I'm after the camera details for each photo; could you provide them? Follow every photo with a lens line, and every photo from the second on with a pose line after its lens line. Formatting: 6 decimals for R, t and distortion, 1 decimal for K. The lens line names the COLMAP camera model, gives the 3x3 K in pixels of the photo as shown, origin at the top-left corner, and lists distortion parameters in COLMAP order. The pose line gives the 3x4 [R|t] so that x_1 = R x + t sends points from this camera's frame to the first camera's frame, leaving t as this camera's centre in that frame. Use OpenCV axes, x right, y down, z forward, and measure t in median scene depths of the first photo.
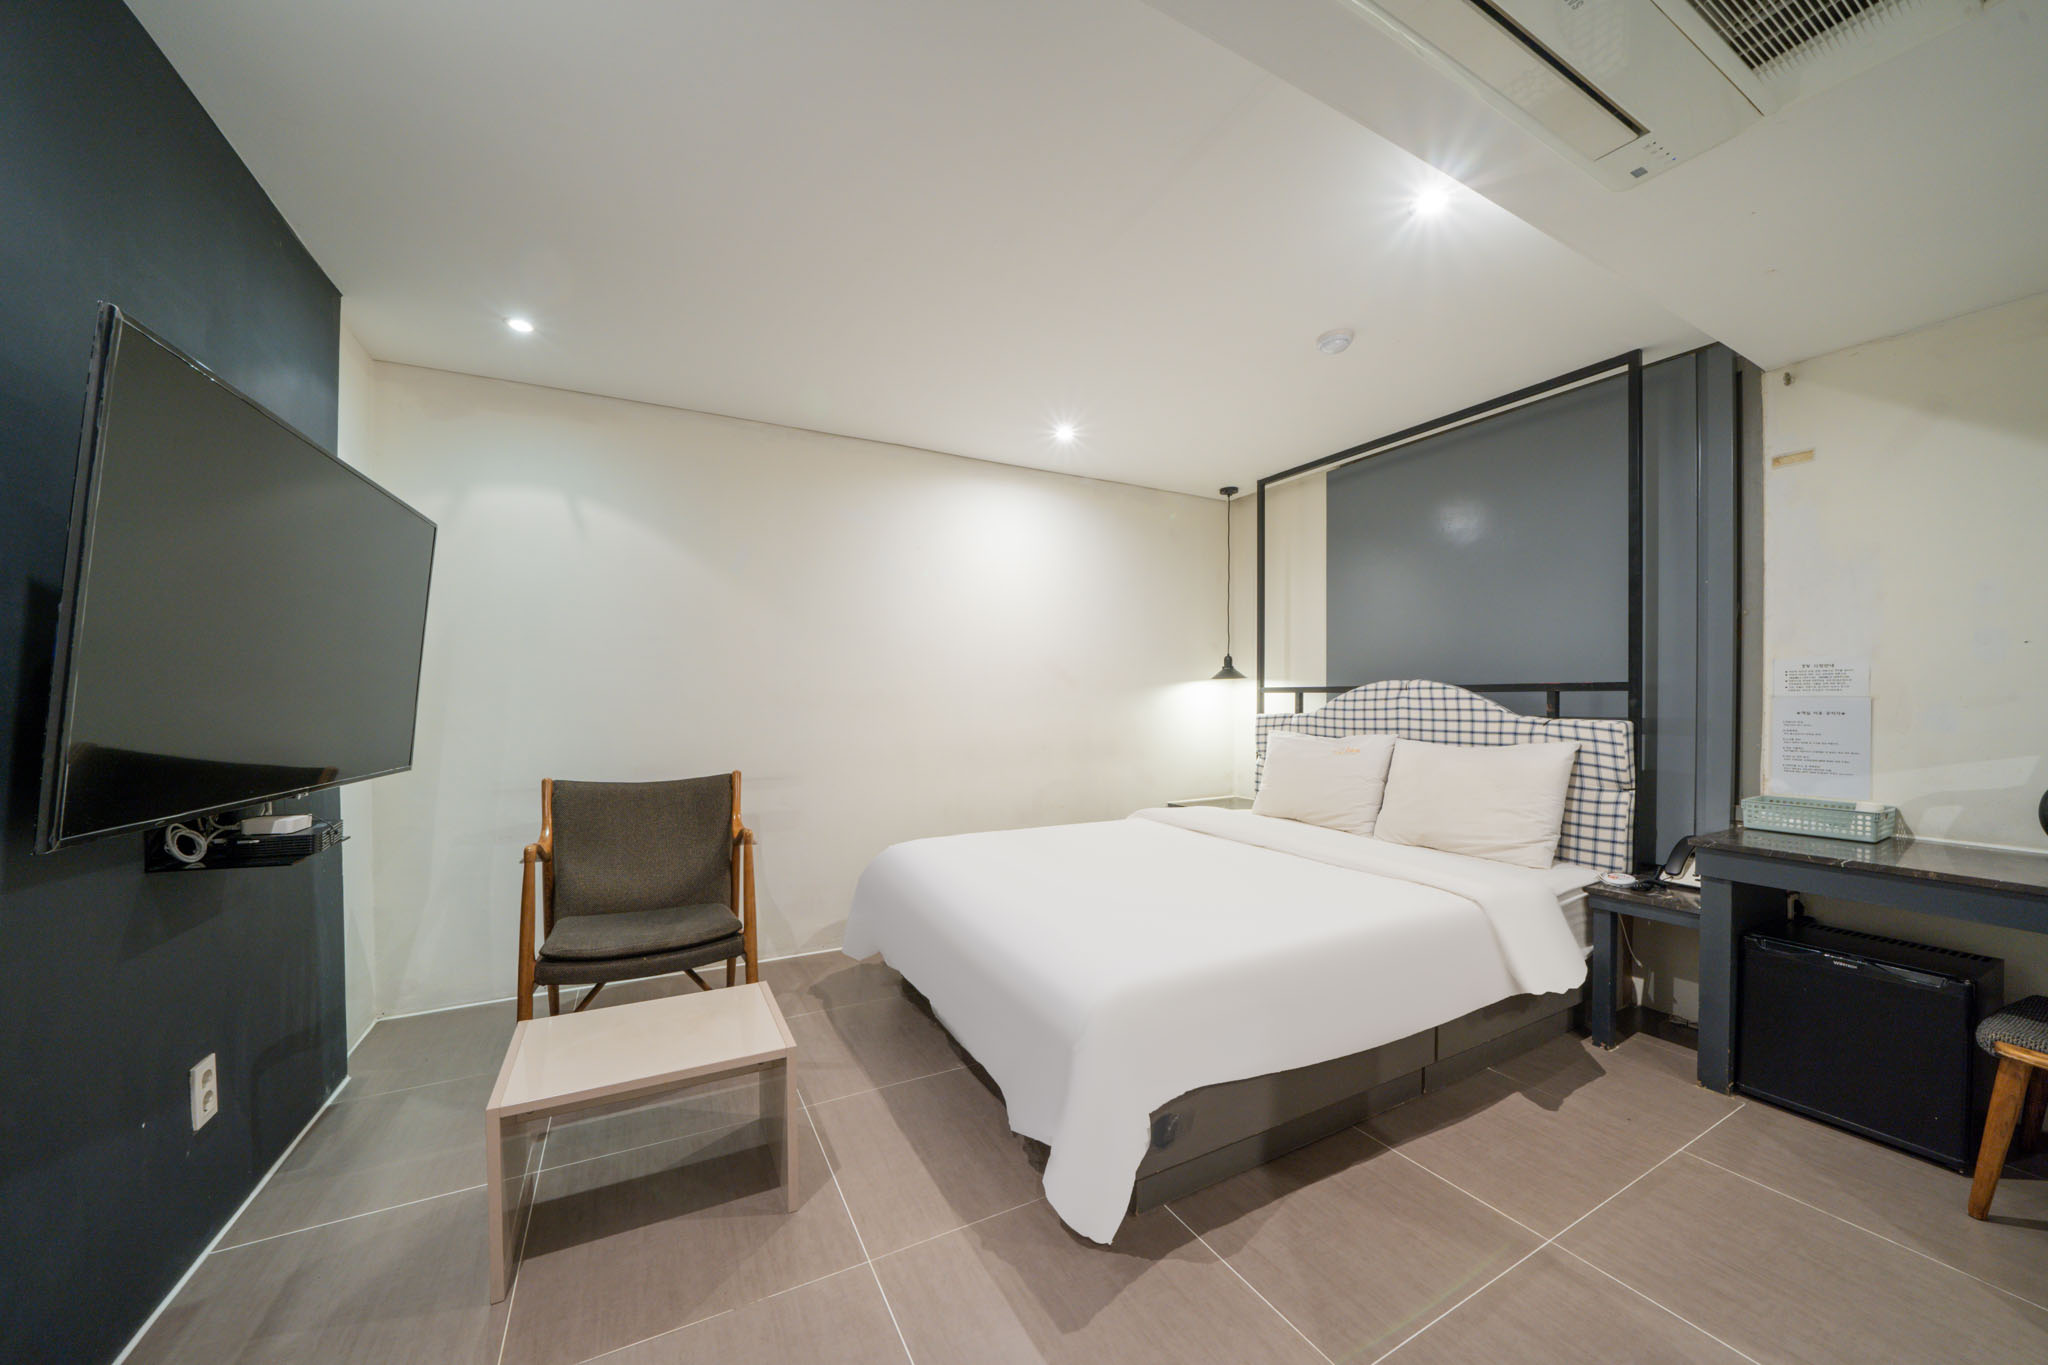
lens RADIAL K [[714.8, 0, 1016.1], [0, 714.8, 709.4], [0, 0, 1]] dist [-0.023560, 0.000364]
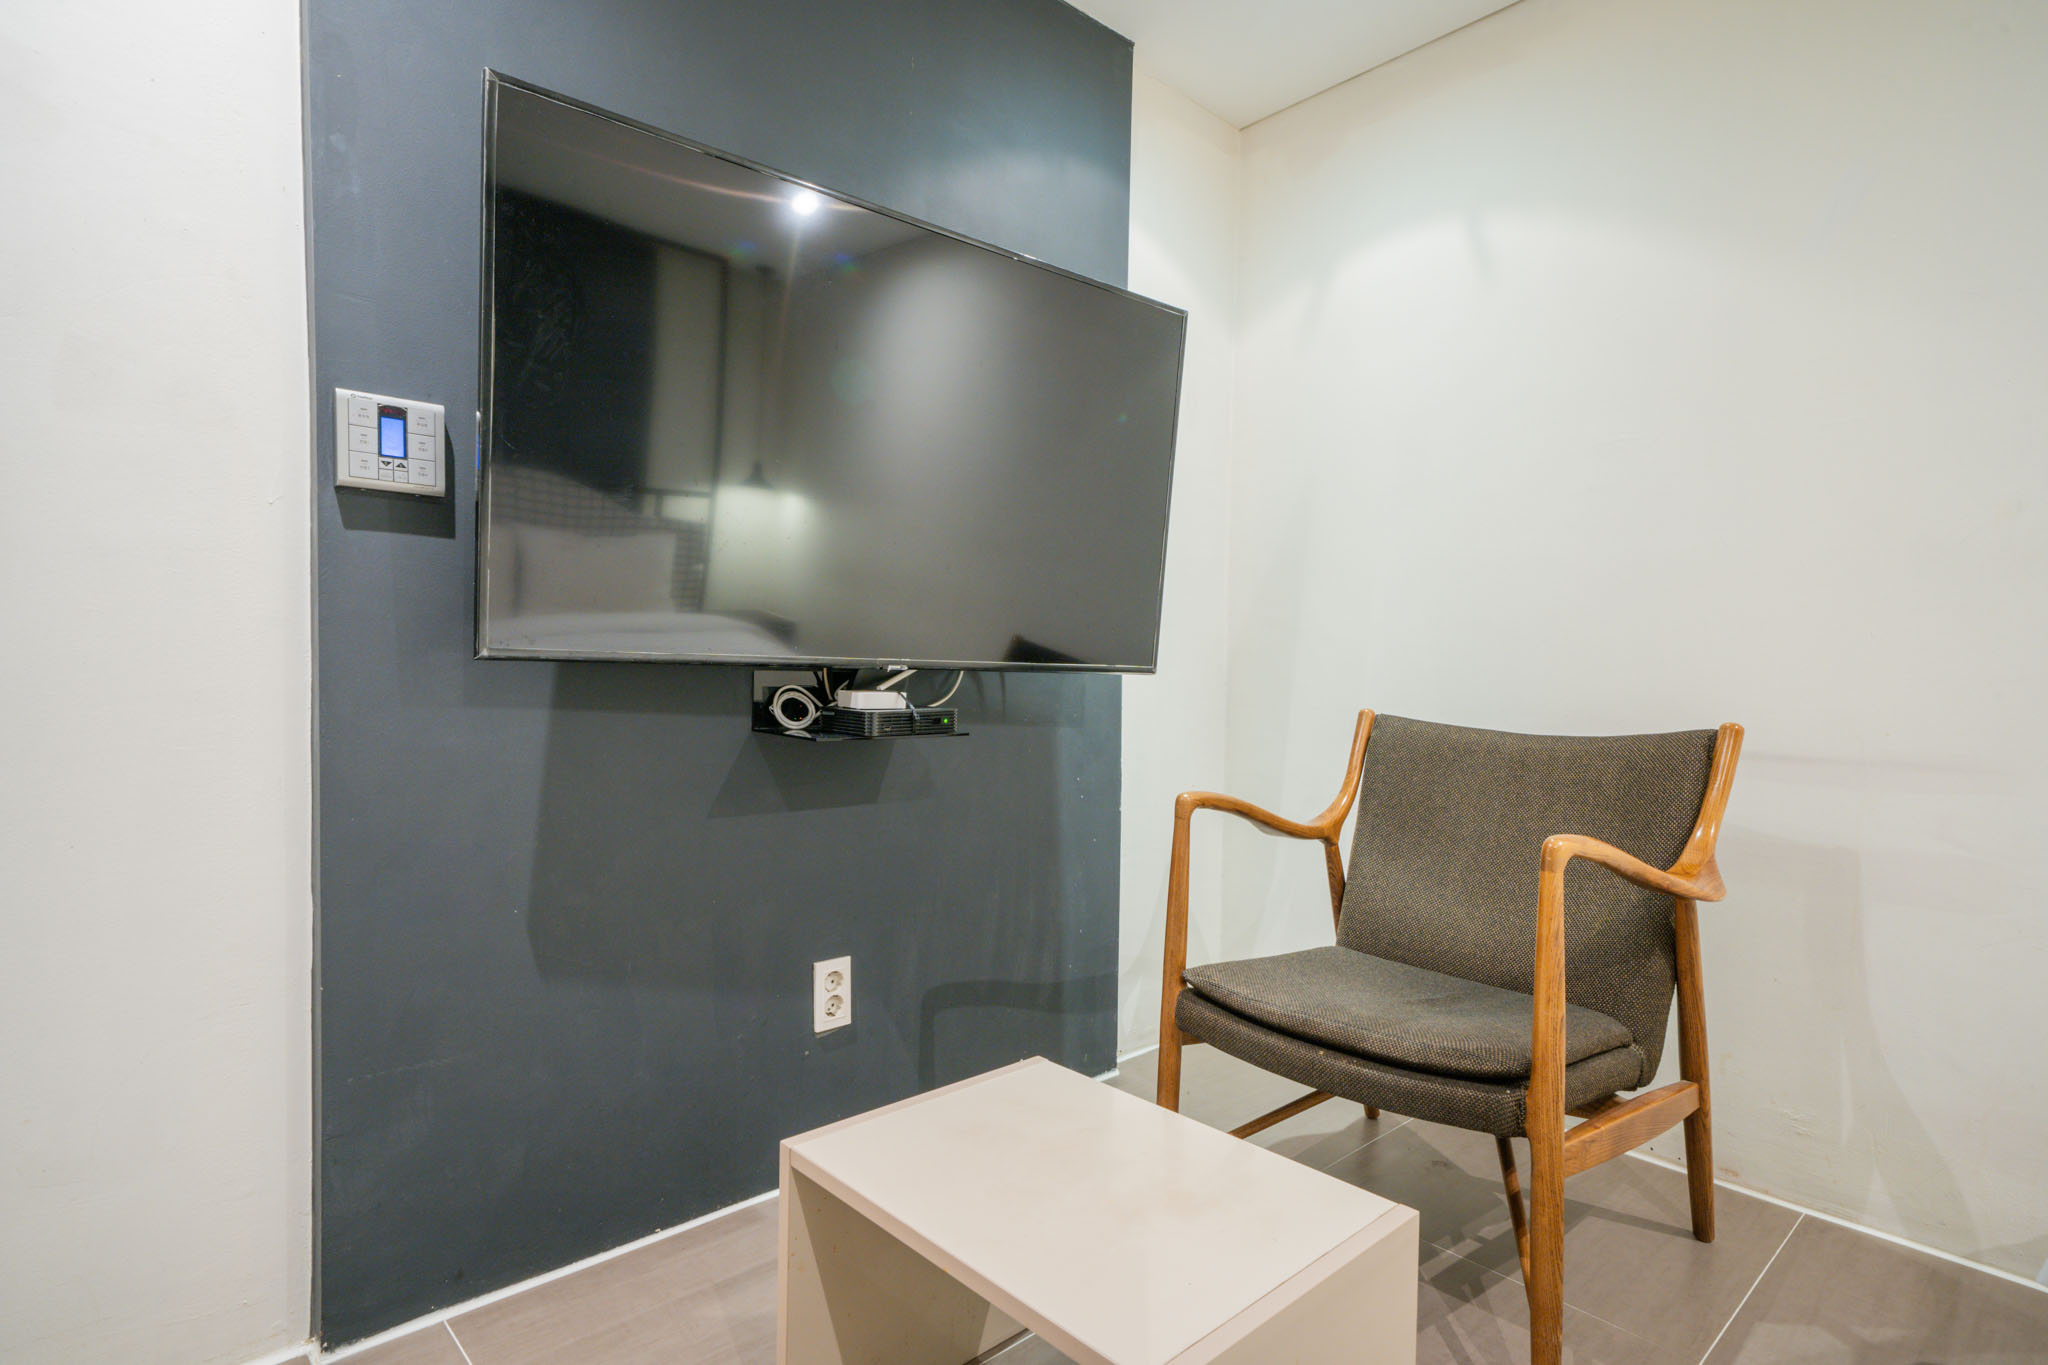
lens RADIAL K [[1050.5, 0, 1027.6], [0, 1050.5, 701.1], [0, 0, 1]] dist [0.015068, 0.000032]
pose [[0.251686, 0.027157, -0.967428, 0.112983], [-0.026189, 0.999431, 0.021242, 0.081429], [0.967454, 0.019990, 0.252254, 0.519319]]
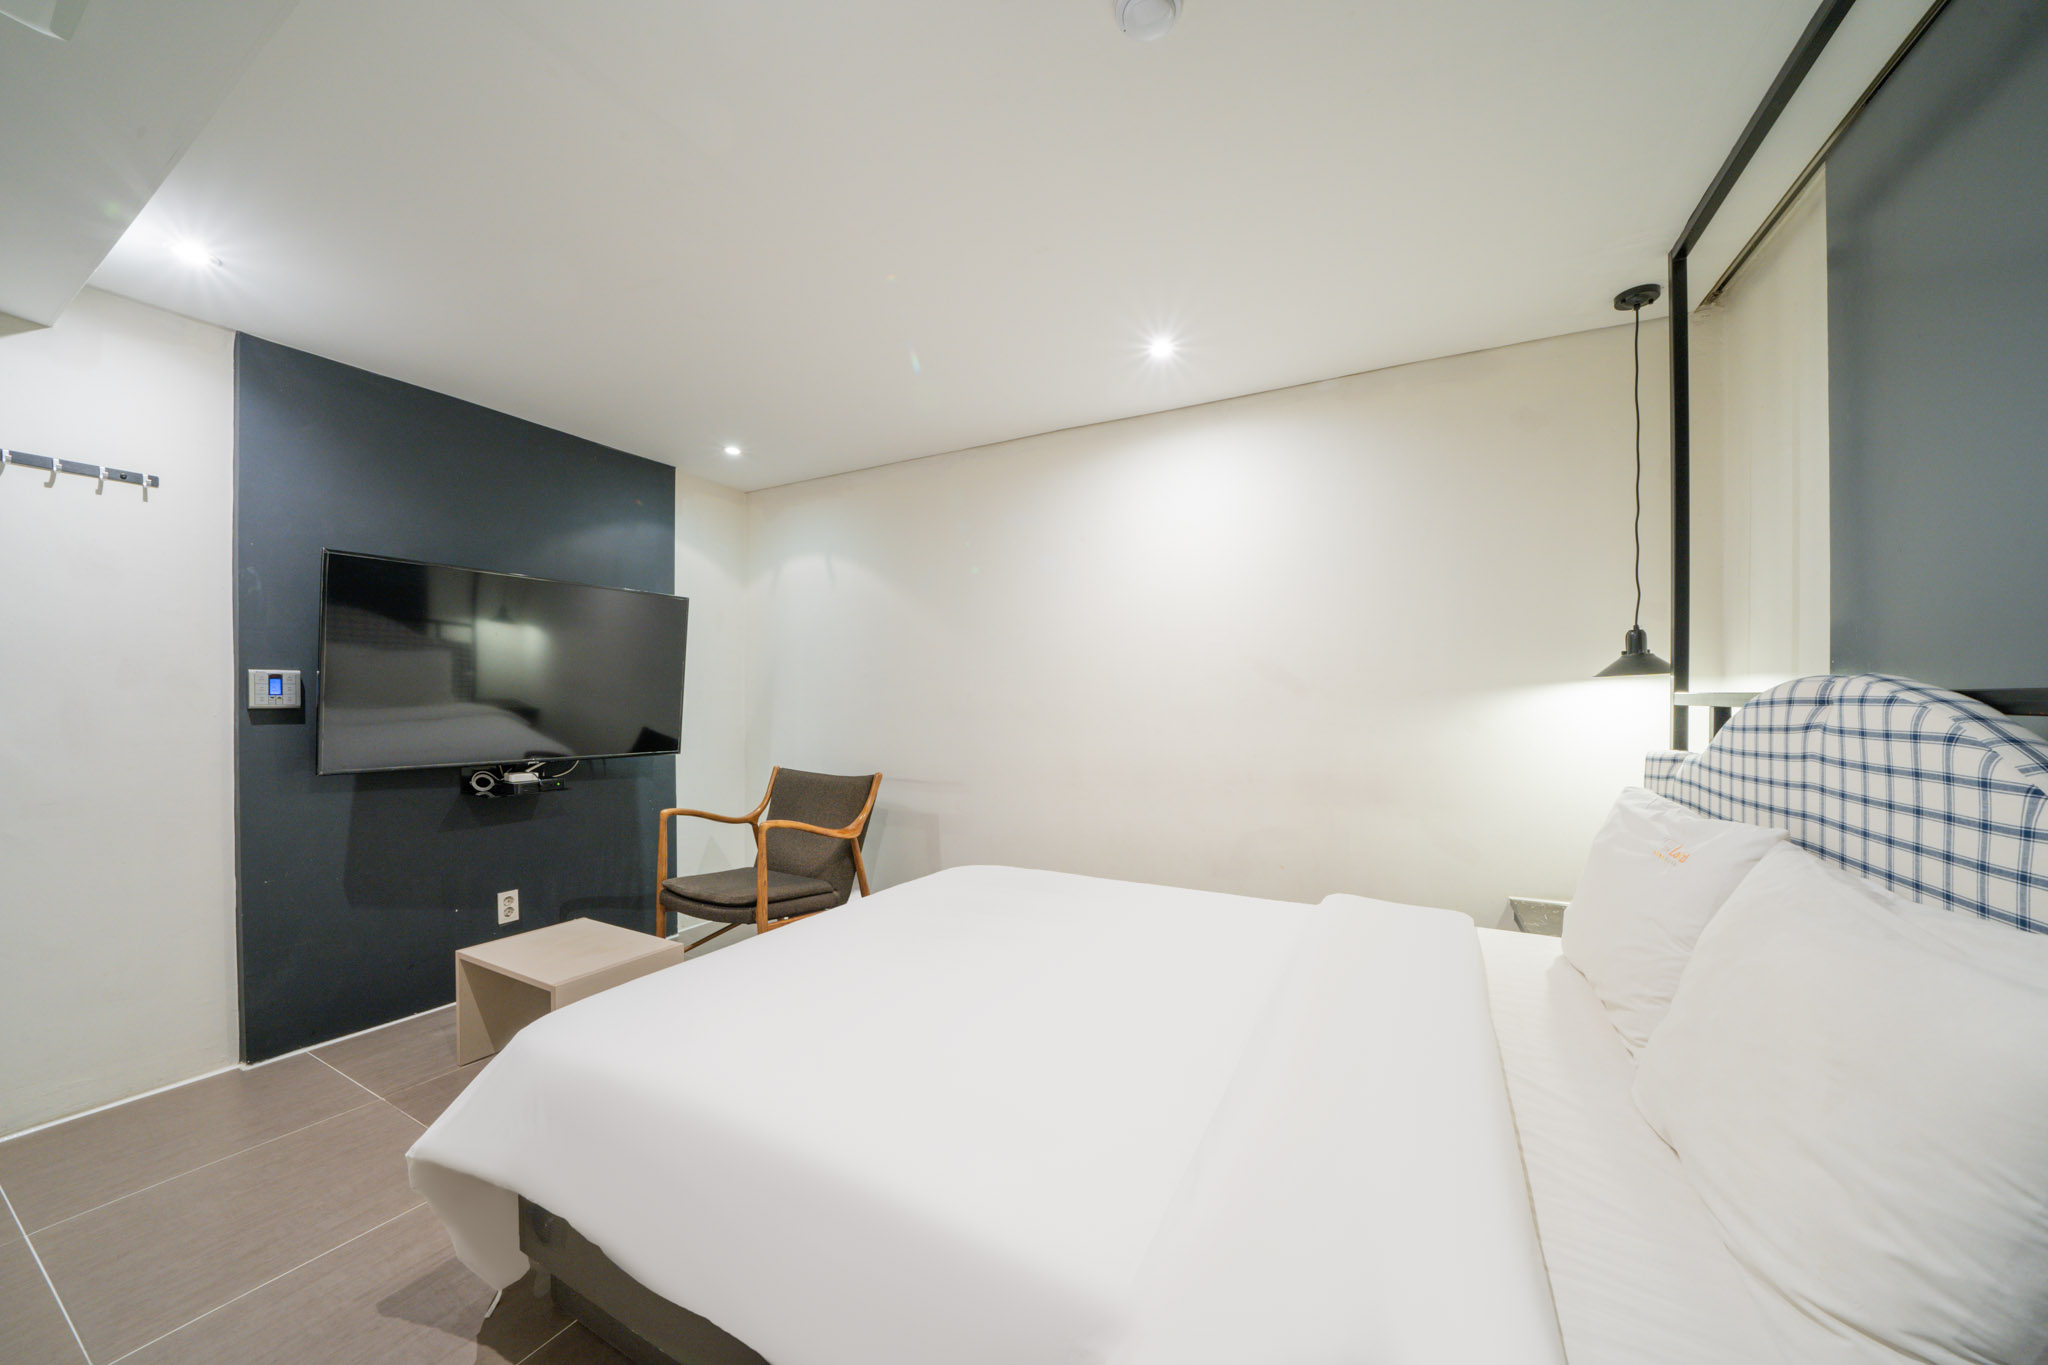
lens RADIAL K [[714.8, 0, 1024.7], [0, 714.8, 702.5], [0, 0, 1]] dist [-0.023560, 0.000364]
pose [[0.555781, 0.004187, -0.831318, 0.790278], [-0.011886, 0.999925, -0.002911, -0.029684], [0.831244, 0.011499, 0.555789, 0.641890]]
